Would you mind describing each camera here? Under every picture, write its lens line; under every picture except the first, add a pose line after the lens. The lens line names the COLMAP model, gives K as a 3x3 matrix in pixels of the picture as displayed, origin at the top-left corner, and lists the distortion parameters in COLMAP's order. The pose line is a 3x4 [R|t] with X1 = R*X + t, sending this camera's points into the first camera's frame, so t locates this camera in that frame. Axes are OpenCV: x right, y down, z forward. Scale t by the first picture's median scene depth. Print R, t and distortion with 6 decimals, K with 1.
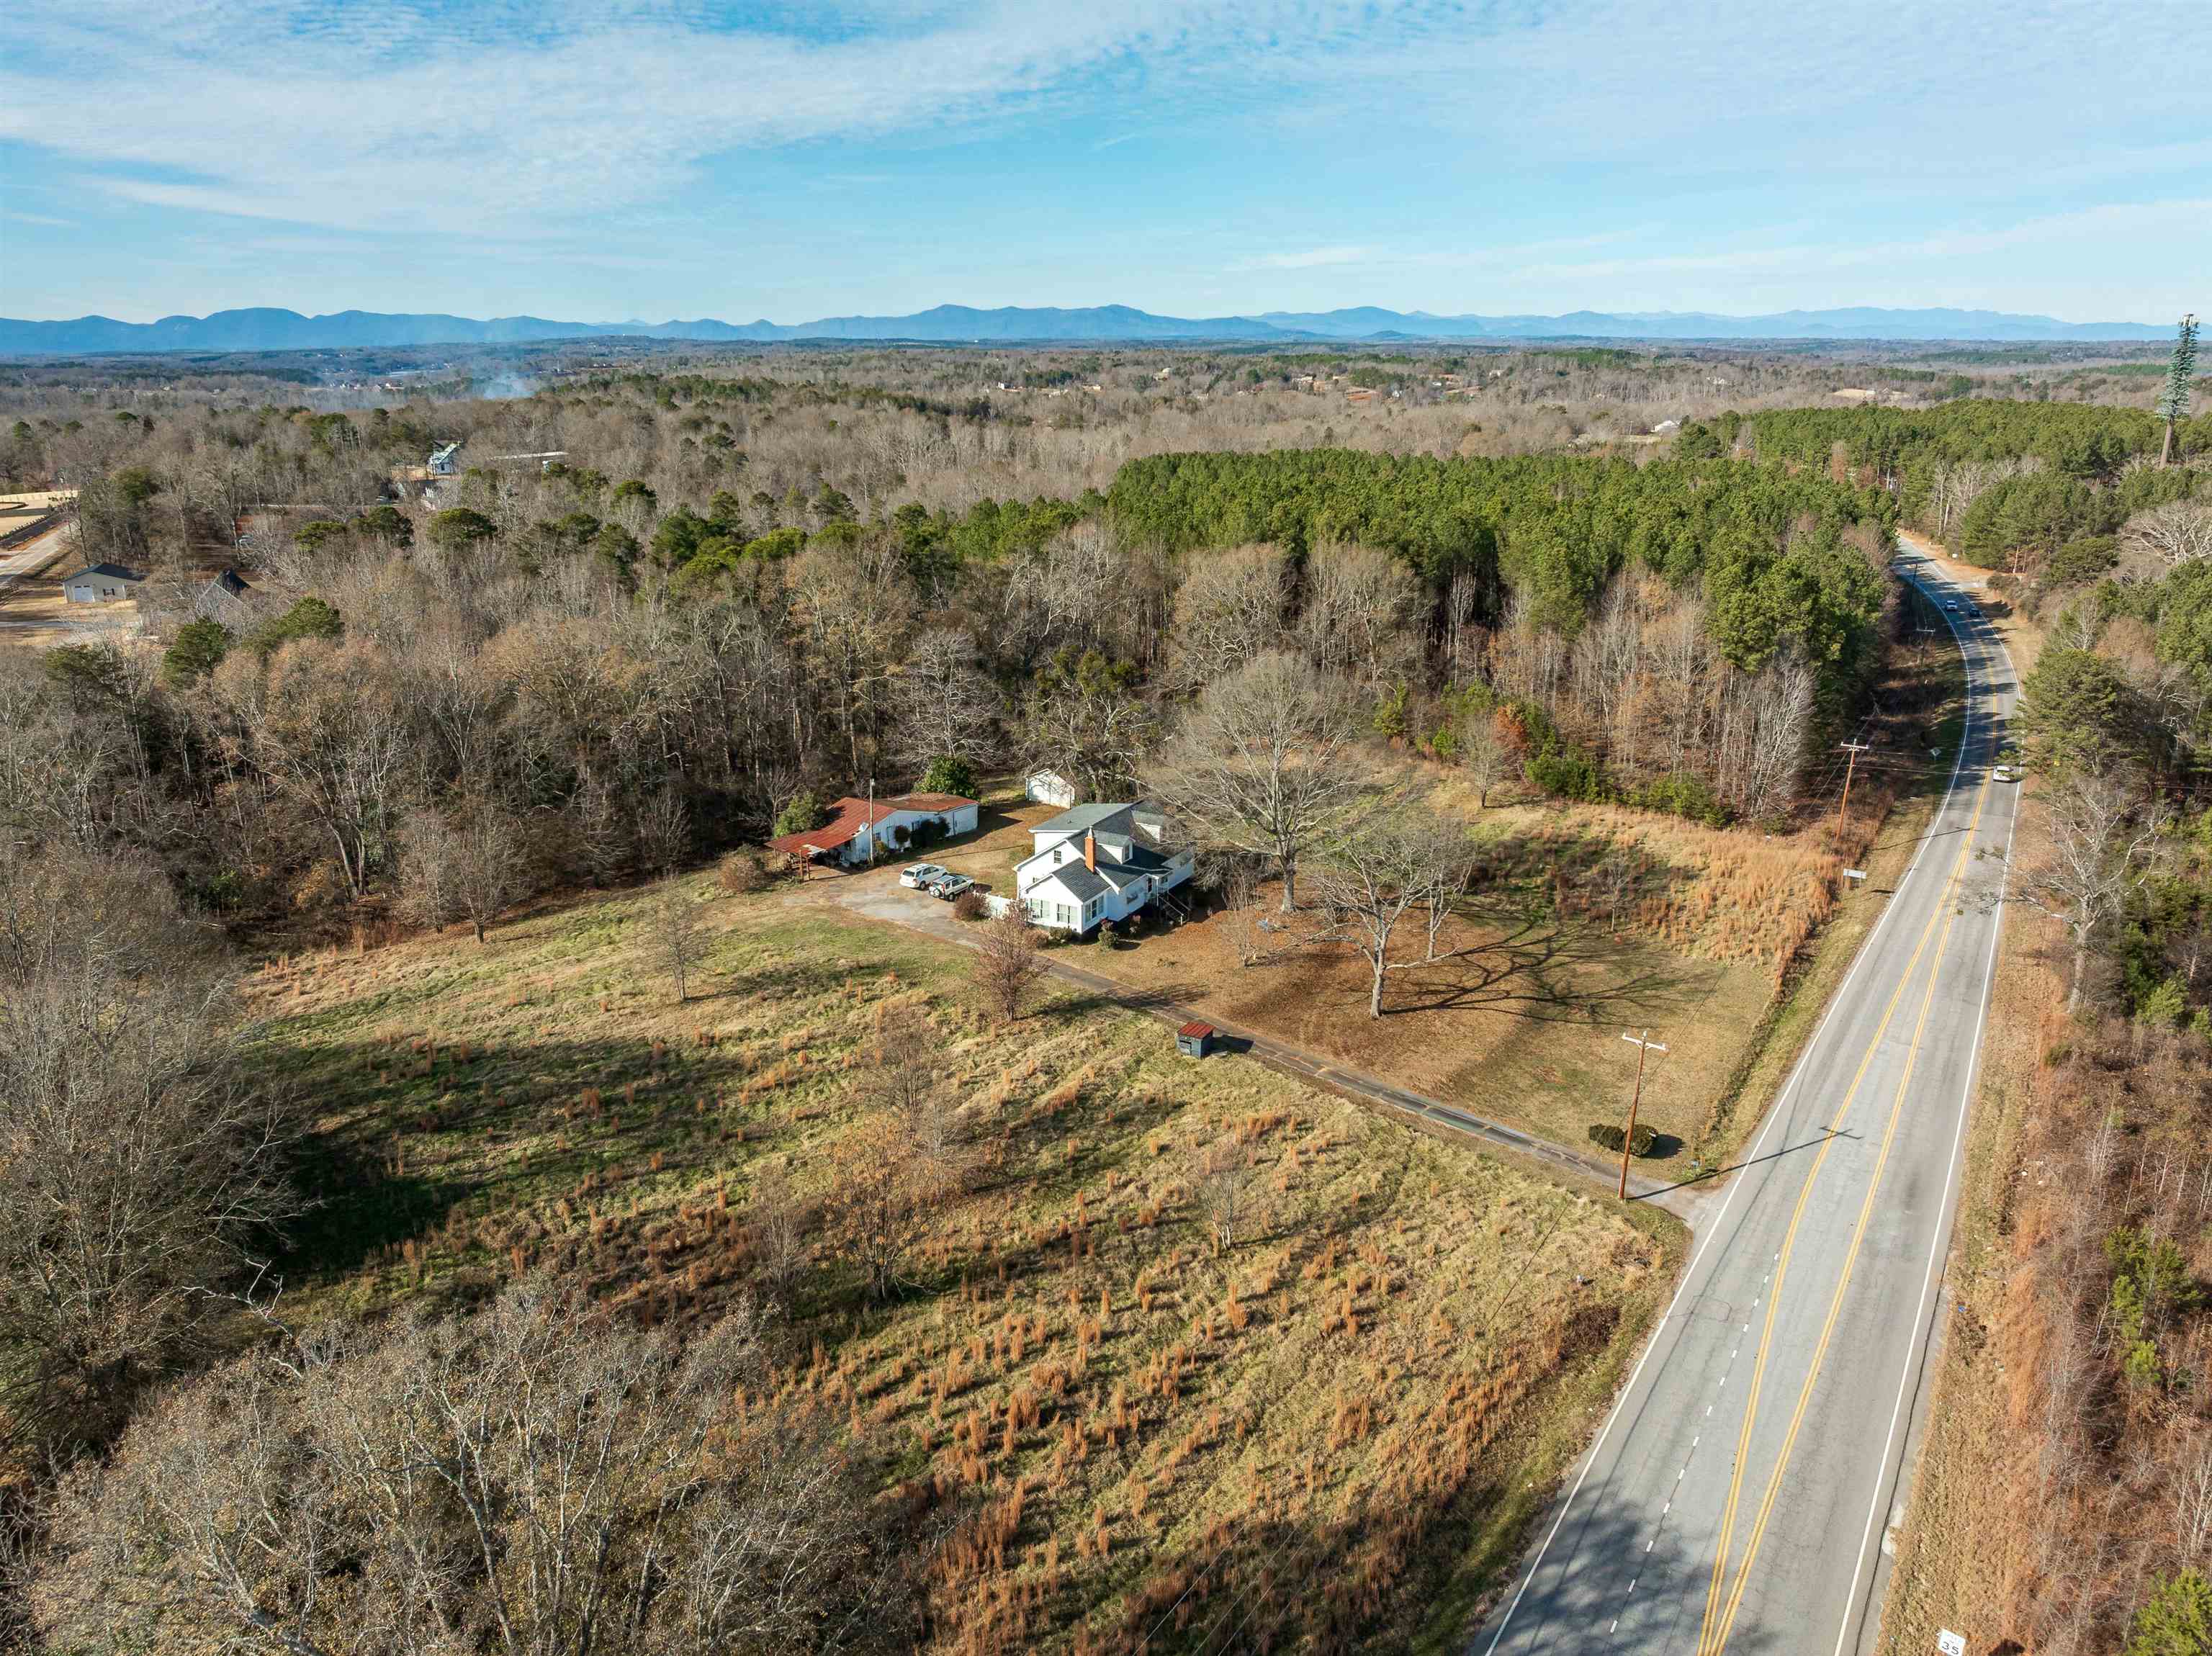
lens RADIAL K [[1552.7, 0, 1105.3], [0, 1552.7, 816.0], [0, 0, 1]] dist [-0.038265, -0.000615]
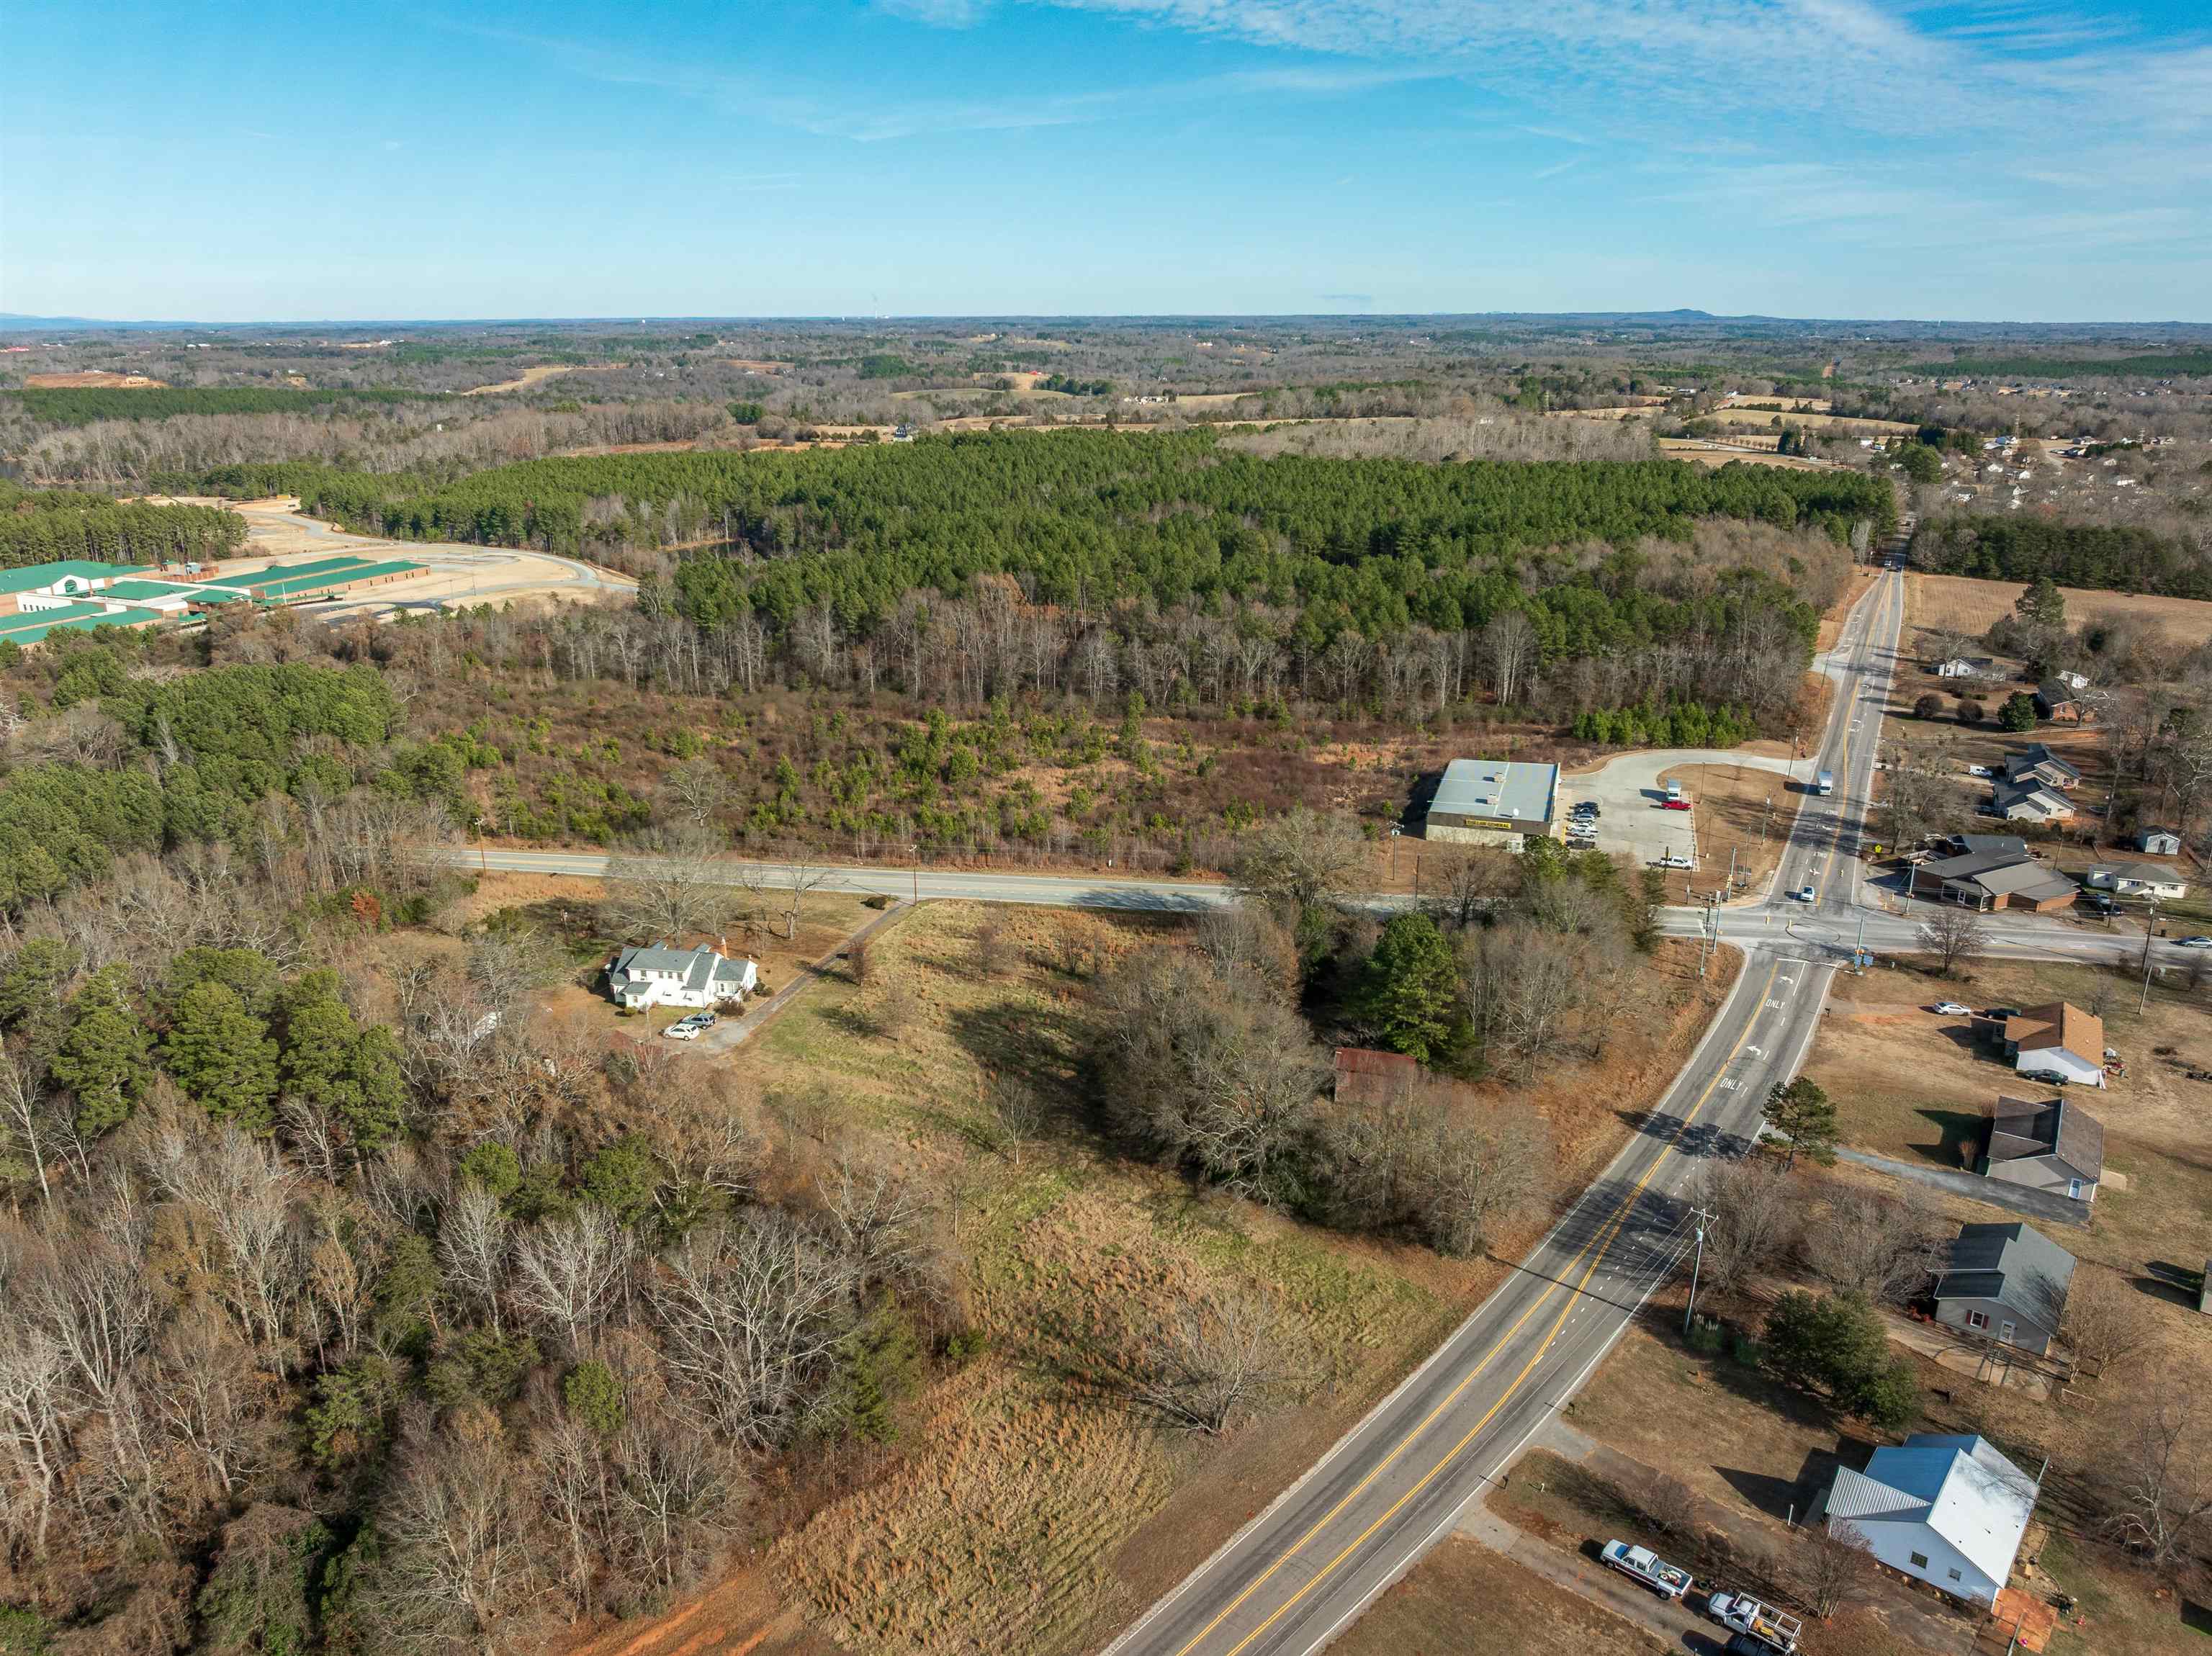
lens RADIAL K [[1552.7, 0, 1105.3], [0, 1552.7, 816.0], [0, 0, 1]] dist [-0.038265, -0.000615]
pose [[-0.363196, -0.286043, 0.886717, -1.605680], [0.274838, 0.876467, 0.395309, -0.655502], [-0.890254, 0.387278, -0.239714, 0.913240]]
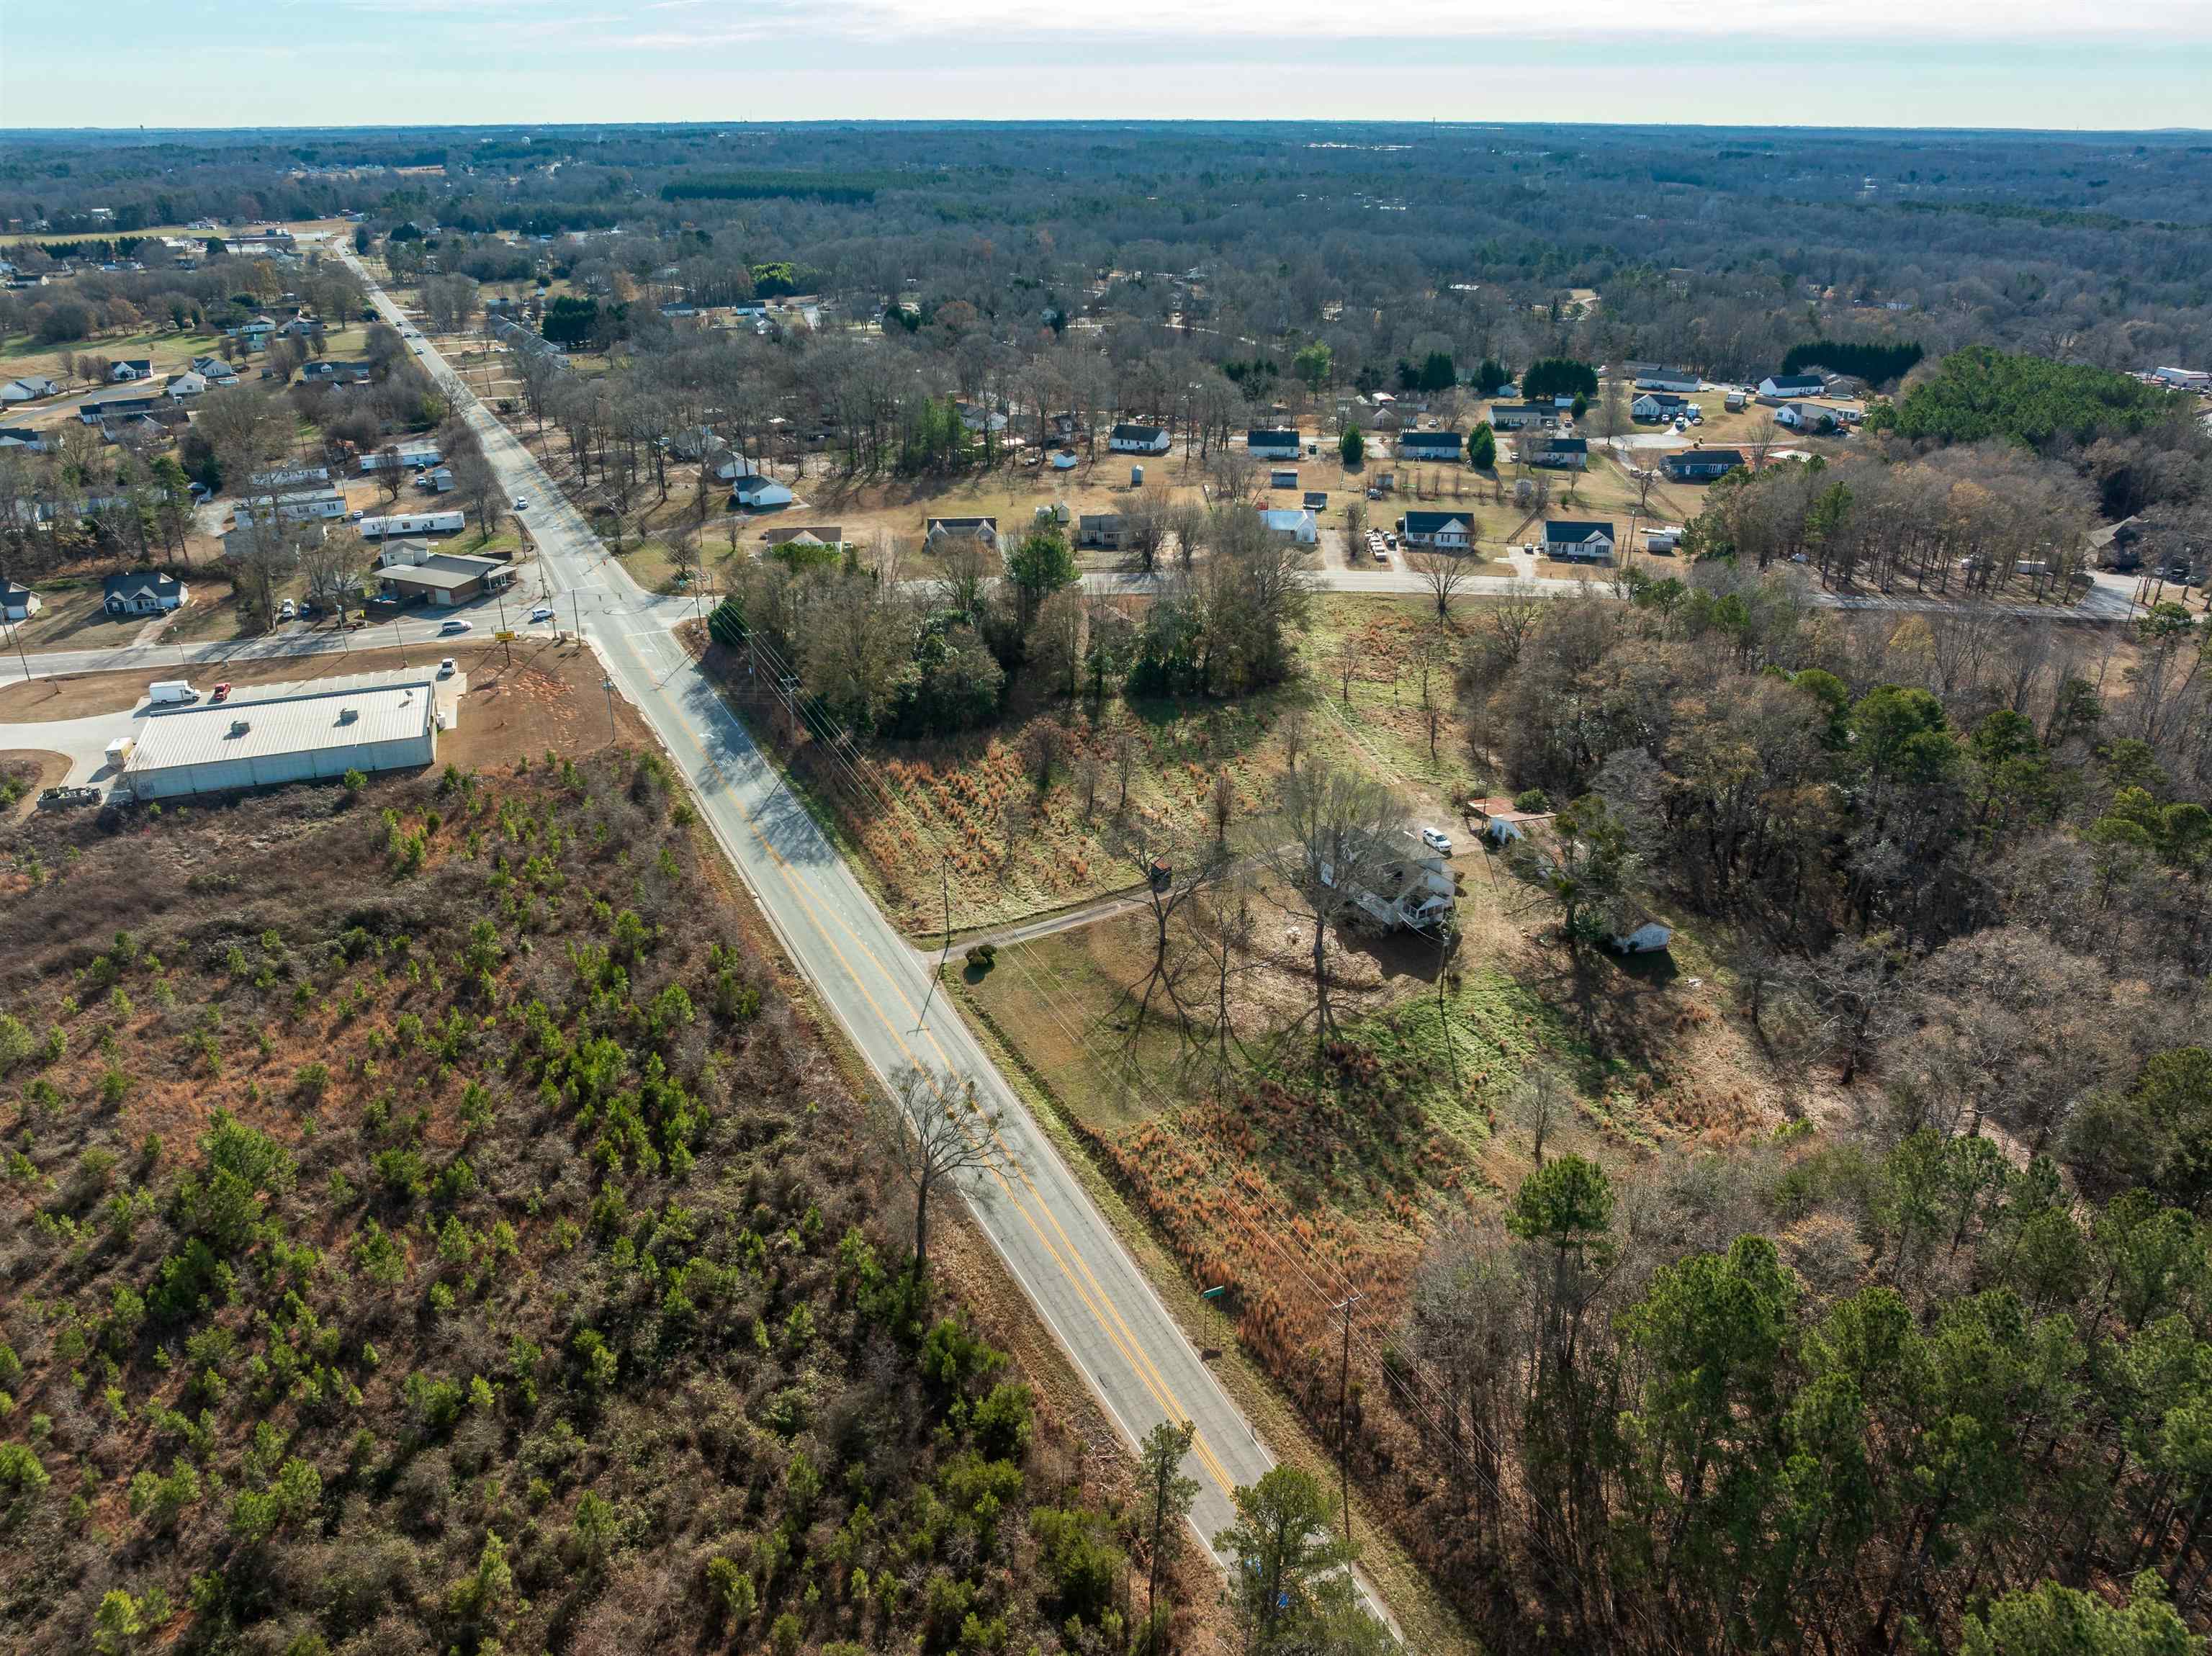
lens RADIAL K [[1552.7, 0, 1105.3], [0, 1552.7, 816.0], [0, 0, 1]] dist [-0.038265, -0.000615]
pose [[-0.505409, 0.359437, -0.784453, 1.226439], [-0.253019, 0.807416, 0.532974, -0.706030], [0.824950, 0.467851, -0.317131, 1.207485]]
